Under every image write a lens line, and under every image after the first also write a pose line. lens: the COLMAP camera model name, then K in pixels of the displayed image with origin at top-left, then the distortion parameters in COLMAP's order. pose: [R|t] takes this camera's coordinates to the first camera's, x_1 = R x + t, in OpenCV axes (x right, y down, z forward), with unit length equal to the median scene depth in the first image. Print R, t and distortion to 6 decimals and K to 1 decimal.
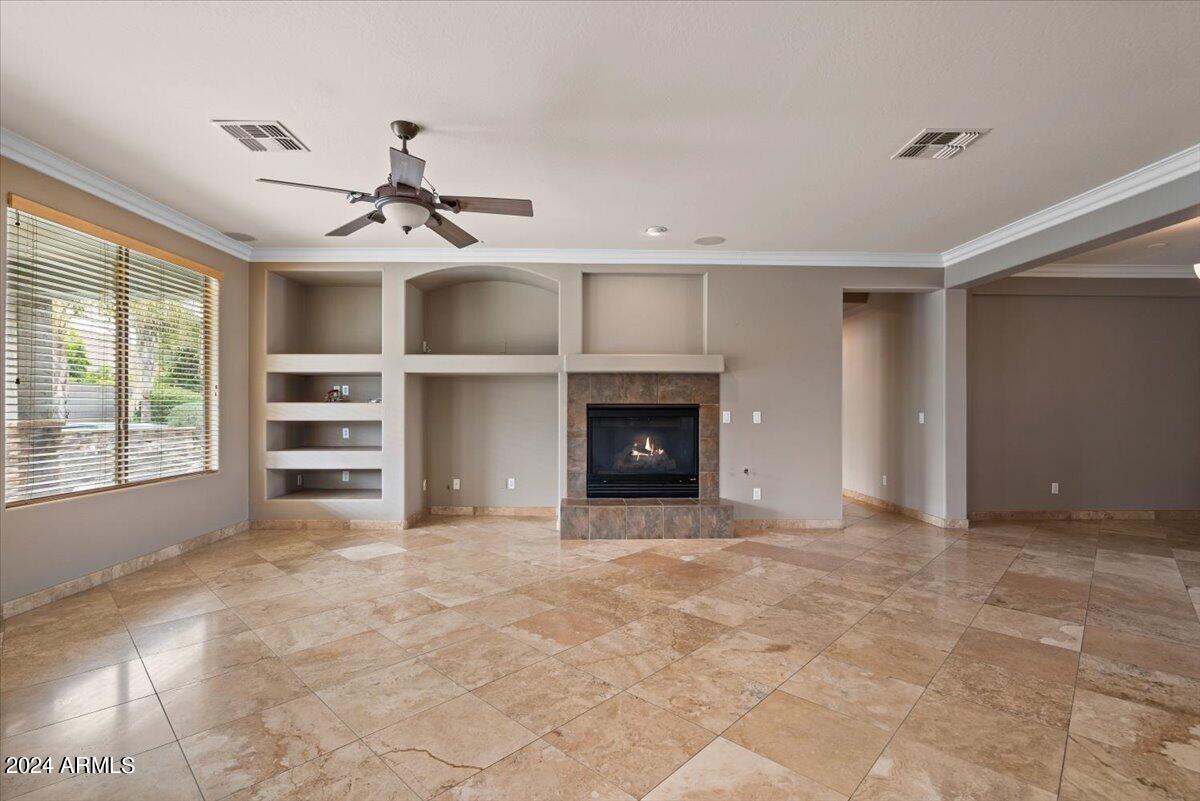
lens RADIAL K [[553.9, 0, 596.5], [0, 553.9, 409.8], [0, 0, 1]] dist [-0.006434, 0.003927]
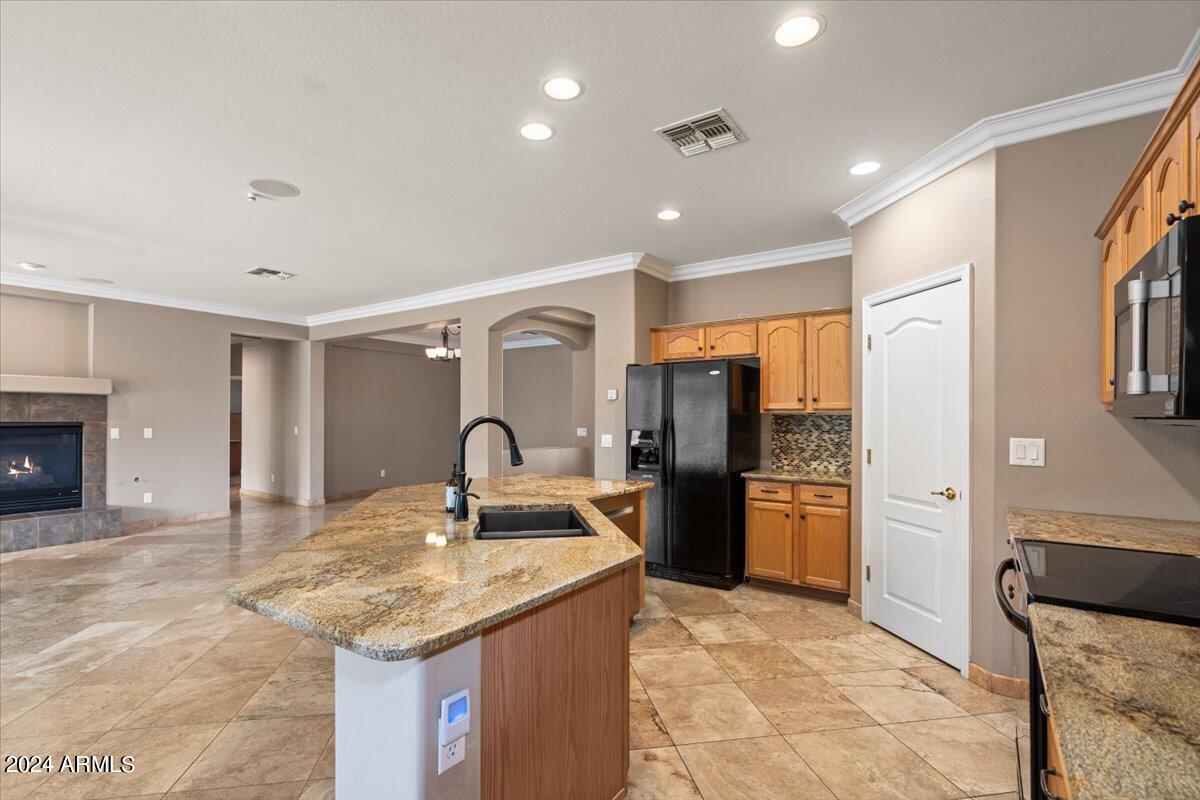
lens RADIAL K [[553.9, 0, 593.6], [0, 553.9, 414.4], [0, 0, 1]] dist [-0.006434, 0.003927]
pose [[0.599300, 0.003311, 0.800518, -0.087460], [-0.002356, 0.999994, -0.002372, -0.026305], [-0.800521, -0.000464, 0.599304, -0.481124]]
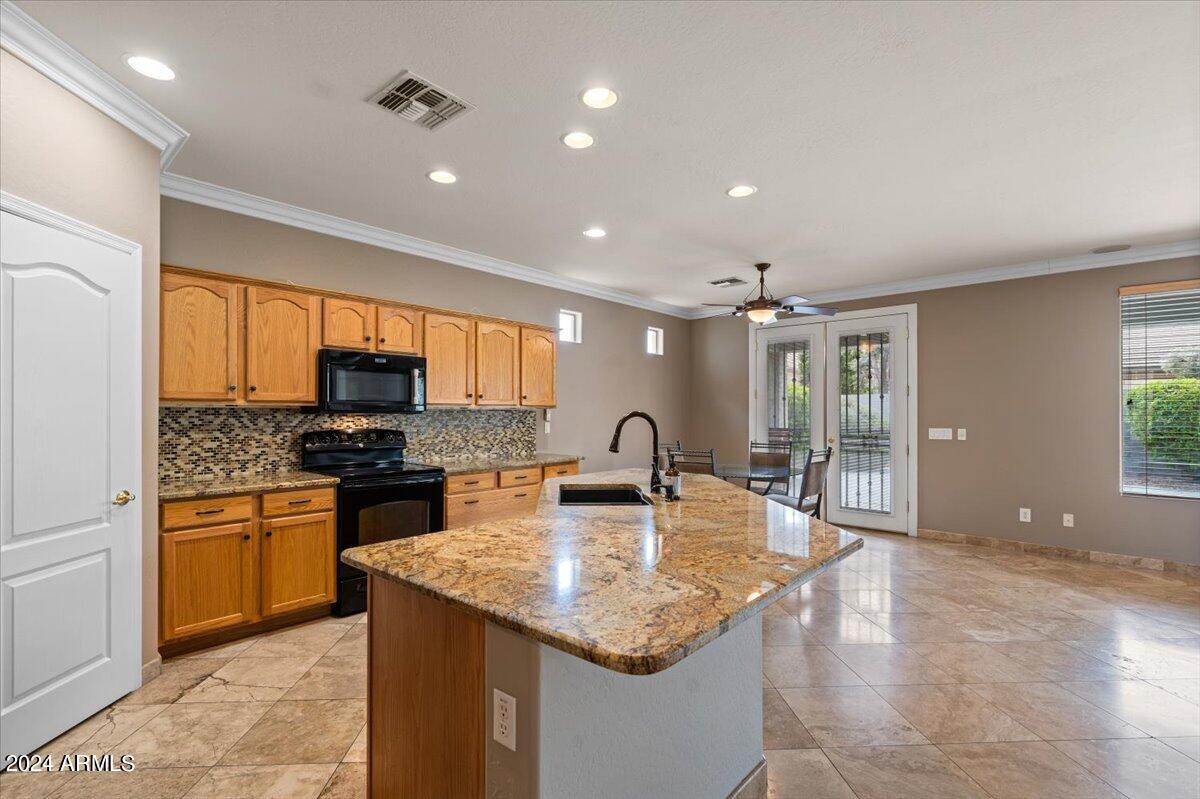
lens RADIAL K [[553.9, 0, 604.0], [0, 553.9, 412.1], [0, 0, 1]] dist [-0.006434, 0.003927]
pose [[-0.674831, -0.006103, -0.737947, 0.611720], [-0.003870, 0.999981, -0.004730, -0.022262], [0.737962, -0.000336, -0.674842, 0.167994]]
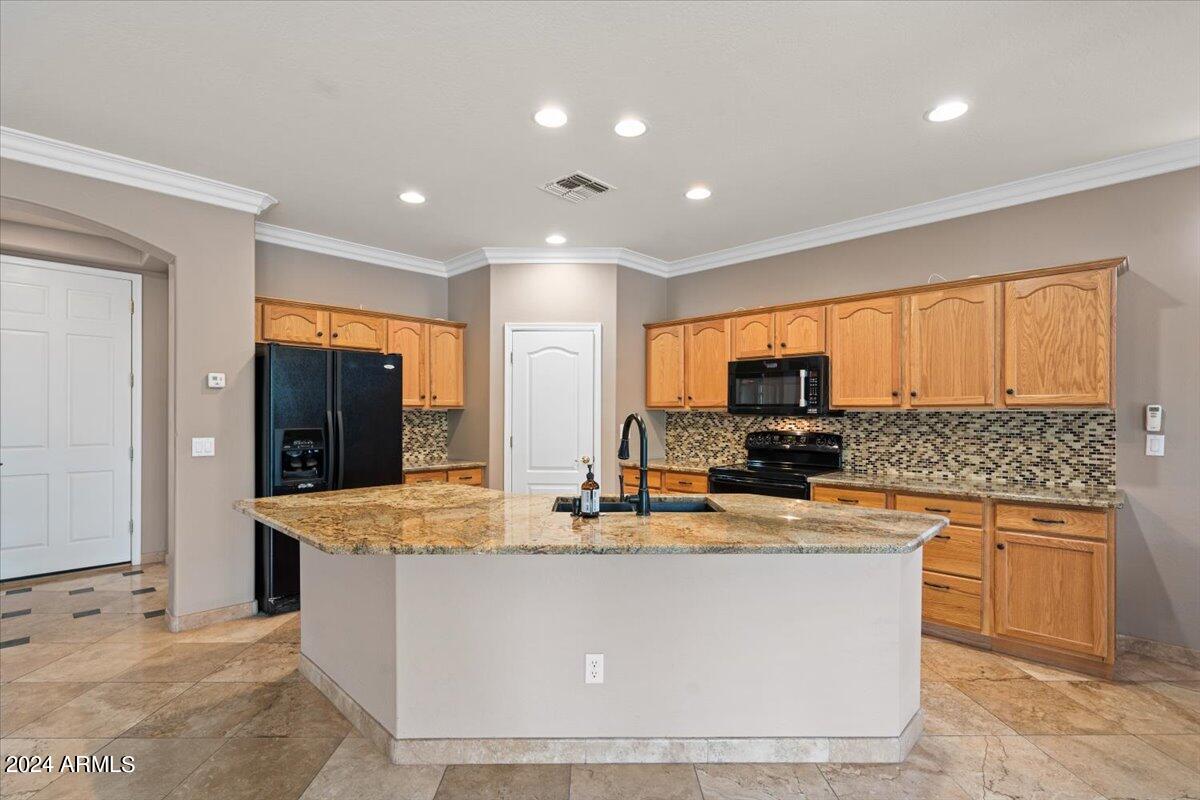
lens RADIAL K [[553.9, 0, 589.8], [0, 553.9, 418.9], [0, 0, 1]] dist [-0.006434, 0.003927]
pose [[-0.691545, -0.011876, 0.722236, -0.096083], [-0.005355, 0.999922, 0.011315, -0.026366], [-0.722314, 0.003957, -0.691554, 0.166713]]
